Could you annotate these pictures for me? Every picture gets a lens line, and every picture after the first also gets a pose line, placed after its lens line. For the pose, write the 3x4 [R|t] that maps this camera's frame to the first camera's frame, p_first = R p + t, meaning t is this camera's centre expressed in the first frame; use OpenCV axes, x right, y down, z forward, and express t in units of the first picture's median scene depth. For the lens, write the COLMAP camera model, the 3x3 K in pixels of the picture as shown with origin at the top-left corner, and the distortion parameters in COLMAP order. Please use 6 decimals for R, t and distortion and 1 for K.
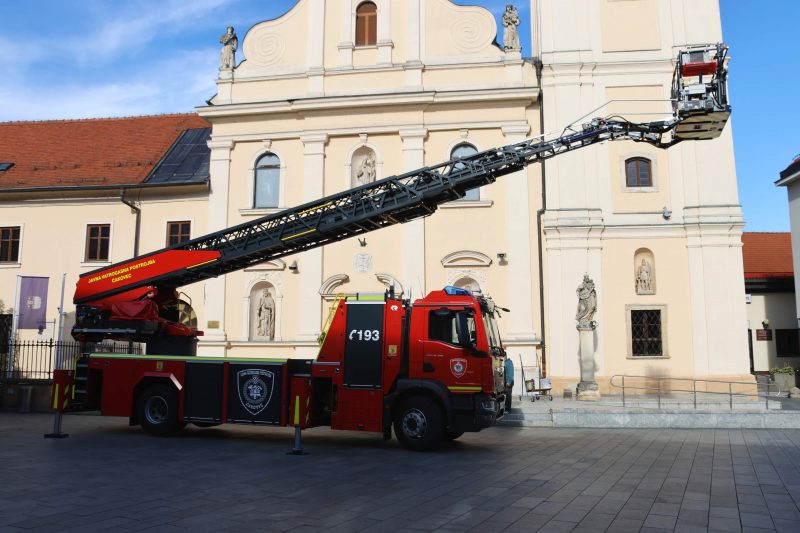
lens RADIAL K [[667.6, 0, 400.0], [0, 667.6, 266.5], [0, 0, 1]] dist [-0.131661, 0.000339]
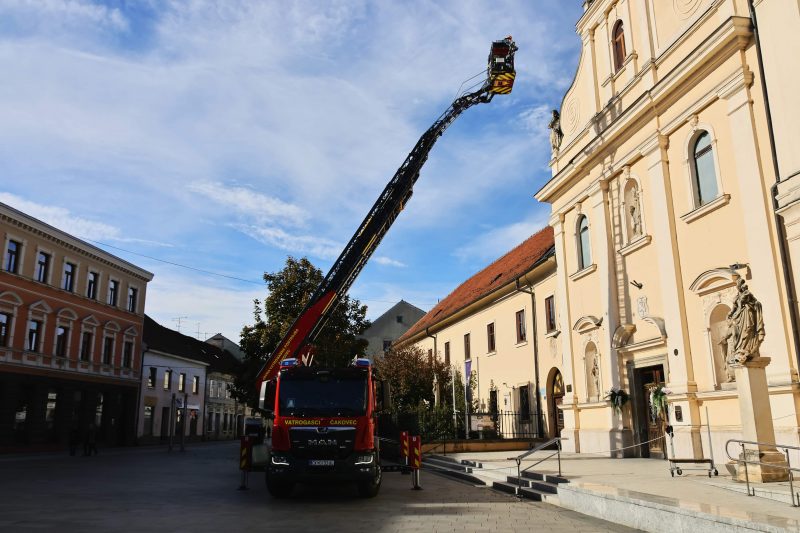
lens RADIAL K [[656.8, 0, 402.1], [0, 656.8, 264.6], [0, 0, 1]] dist [-0.015334, -0.002927]
pose [[0.318946, -0.235014, -0.918173, 0.651289], [0.143697, 0.969561, -0.198251, 0.065721], [0.936816, -0.068707, 0.343008, 0.402648]]
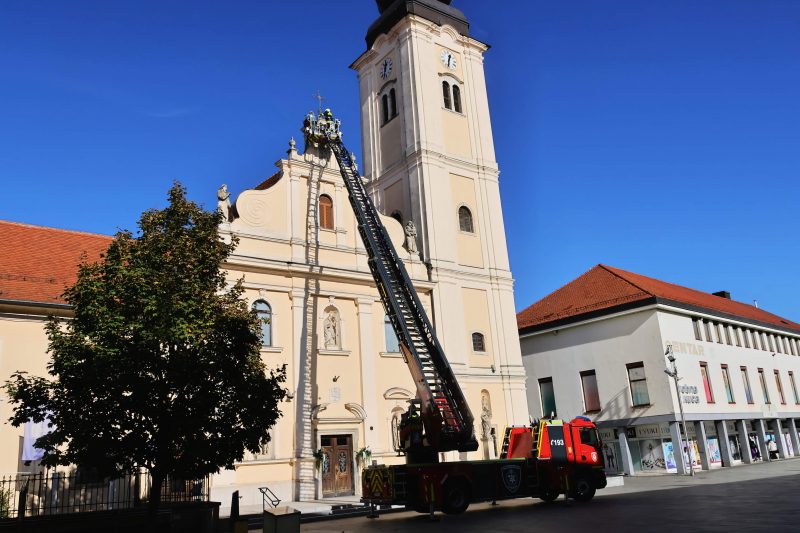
lens RADIAL K [[656.8, 0, 402.1], [0, 656.8, 264.6], [0, 0, 1]] dist [-0.015334, -0.002927]
pose [[0.706751, 0.156858, 0.689854, -0.896951], [-0.030789, 0.981006, -0.191516, -0.012986], [-0.706792, 0.114114, 0.698157, -0.036475]]
